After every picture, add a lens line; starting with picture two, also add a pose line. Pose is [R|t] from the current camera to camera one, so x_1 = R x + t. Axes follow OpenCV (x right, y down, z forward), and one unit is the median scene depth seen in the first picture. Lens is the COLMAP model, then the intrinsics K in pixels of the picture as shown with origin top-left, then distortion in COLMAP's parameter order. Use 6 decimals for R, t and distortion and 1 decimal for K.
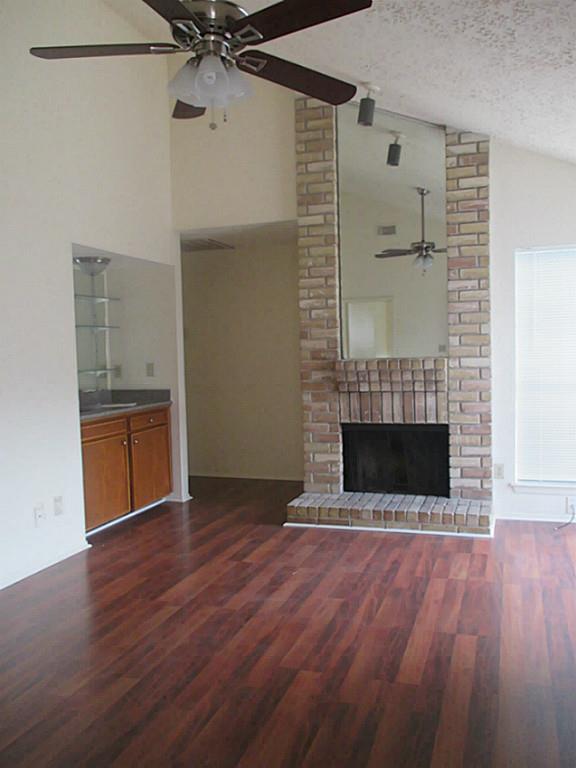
lens RADIAL K [[634.2, 0, 293.5], [0, 634.2, 385.6], [0, 0, 1]] dist [-0.036627, -0.014070]
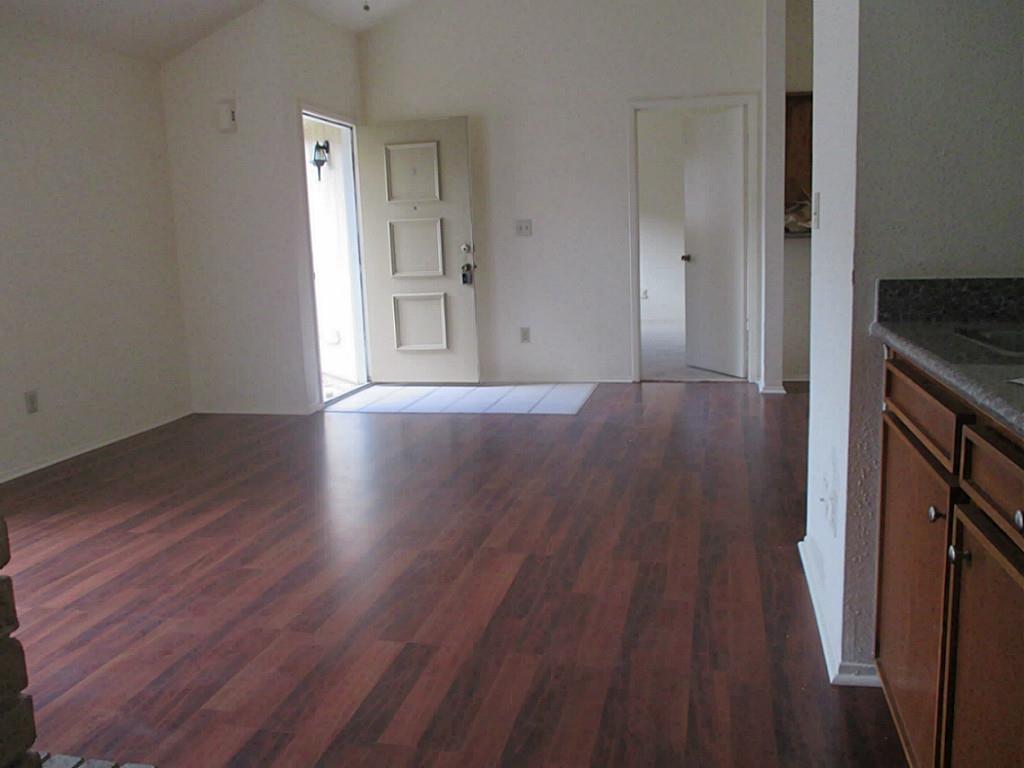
lens RADIAL K [[845.6, 0, 512.0], [0, 845.6, 384.0], [0, 0, 1]] dist [-0.036627, -0.014070]
pose [[-0.993522, 0.081352, -0.079342, -0.110230], [0.060994, 0.970873, 0.231702, -0.029984], [0.095880, 0.225362, -0.969546, 1.352772]]
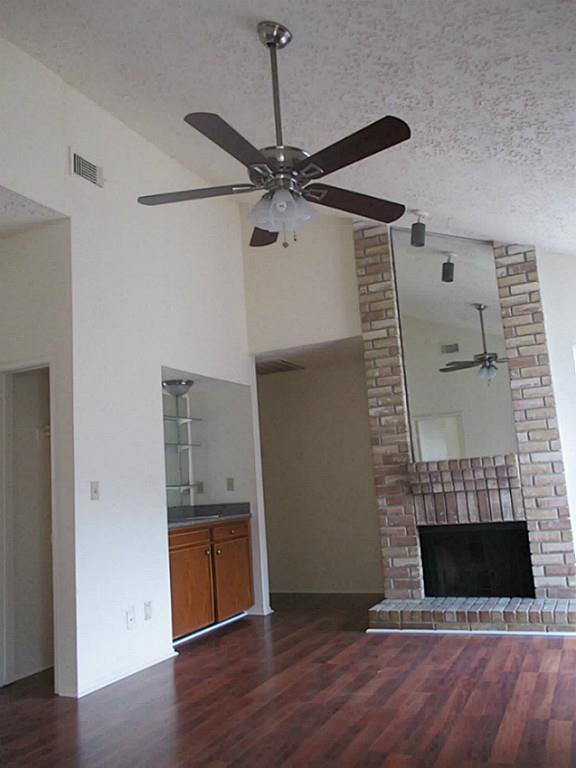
lens RADIAL K [[634.2, 0, 293.5], [0, 634.2, 385.6], [0, 0, 1]] dist [-0.036627, -0.014070]
pose [[0.992450, -0.060818, -0.106505, -0.000365], [0.037341, 0.977000, -0.209944, 0.049371], [0.116824, 0.204382, 0.971895, -0.054742]]
